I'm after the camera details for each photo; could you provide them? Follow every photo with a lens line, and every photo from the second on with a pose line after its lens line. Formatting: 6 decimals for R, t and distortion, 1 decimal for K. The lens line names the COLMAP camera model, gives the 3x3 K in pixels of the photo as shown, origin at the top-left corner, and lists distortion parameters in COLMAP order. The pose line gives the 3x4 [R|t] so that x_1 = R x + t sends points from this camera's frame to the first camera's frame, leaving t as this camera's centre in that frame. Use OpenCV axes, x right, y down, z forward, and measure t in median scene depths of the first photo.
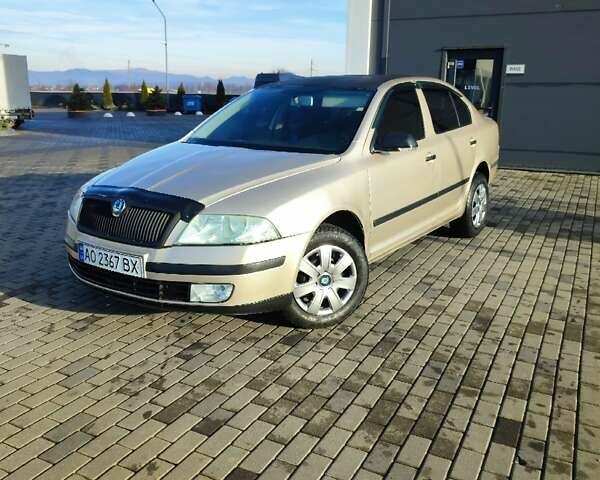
lens RADIAL K [[569.4, 0, 300.0], [0, 569.4, 240.0], [0, 0, 1]] dist [0.018923, 0.007161]
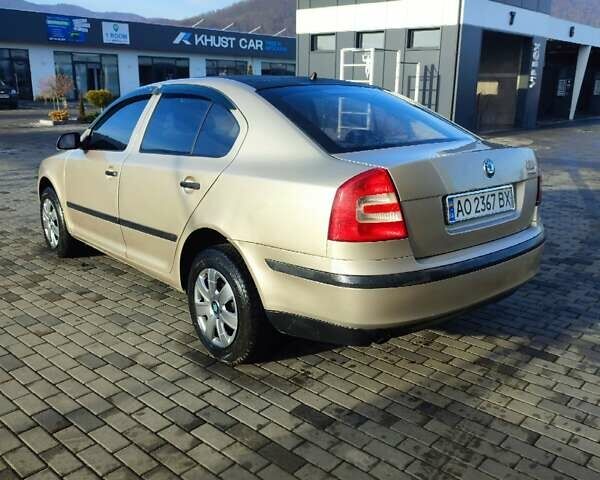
lens RADIAL K [[569.4, 0, 300.0], [0, 569.4, 240.0], [0, 0, 1]] dist [0.018923, 0.007161]
pose [[-0.261217, 0.233750, -0.936550, 1.070563], [-0.251386, 0.920284, 0.299805, -0.413280], [0.931971, 0.313750, -0.181632, 1.565765]]
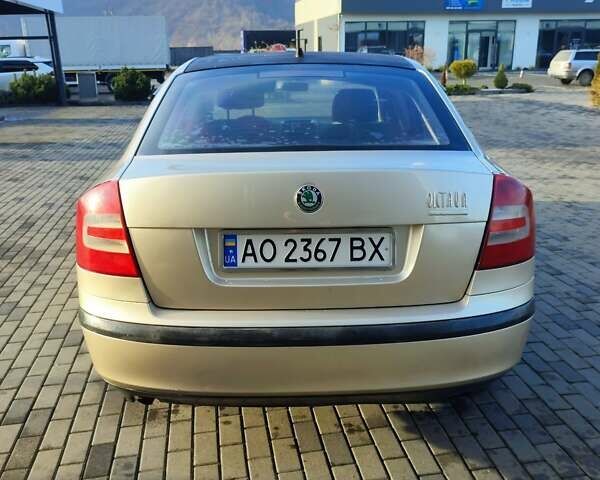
lens RADIAL K [[596.1, 0, 300.0], [0, 596.1, 240.0], [0, 0, 1]] dist [0.011187, 0.011673]
pose [[-0.806742, 0.169769, -0.565991, 0.644510], [-0.146095, 0.870797, 0.469434, -0.523461], [0.572559, 0.461401, -0.677706, 1.926961]]
